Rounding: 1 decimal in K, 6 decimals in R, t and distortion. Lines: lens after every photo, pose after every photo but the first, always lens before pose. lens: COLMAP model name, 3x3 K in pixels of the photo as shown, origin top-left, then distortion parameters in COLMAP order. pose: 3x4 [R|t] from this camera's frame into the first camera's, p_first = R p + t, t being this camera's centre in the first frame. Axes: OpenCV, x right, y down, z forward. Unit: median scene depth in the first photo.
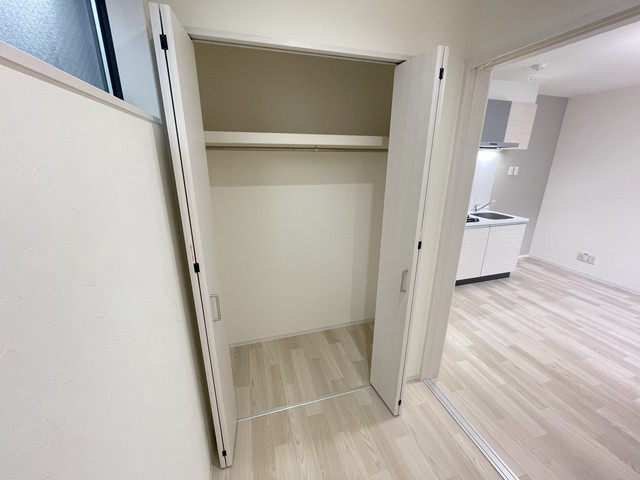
lens RADIAL K [[259.3, 0, 320.3], [0, 259.3, 238.8], [0, 0, 1]] dist [-0.000102, -0.001242]
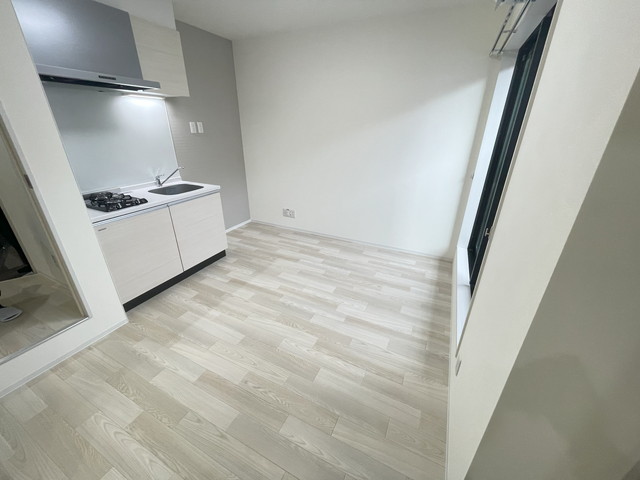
lens RADIAL K [[259.3, 0, 319.0], [0, 259.3, 238.6], [0, 0, 1]] dist [-0.000102, -0.001242]
pose [[0.677616, -0.296732, 0.672894, 0.451466], [0.215339, 0.954939, 0.204257, -0.018350], [-0.703182, 0.006493, 0.710980, 0.201527]]
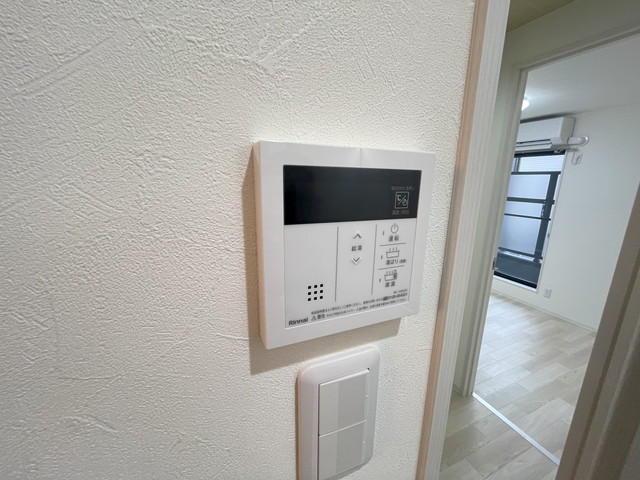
lens RADIAL K [[259.3, 0, 321.1], [0, 259.3, 237.7], [0, 0, 1]] dist [-0.000102, -0.001242]
pose [[-0.129318, -0.227152, 0.965235, -0.016446], [0.279354, 0.925637, 0.255260, -0.419524], [-0.951440, 0.302652, -0.056246, 1.274162]]
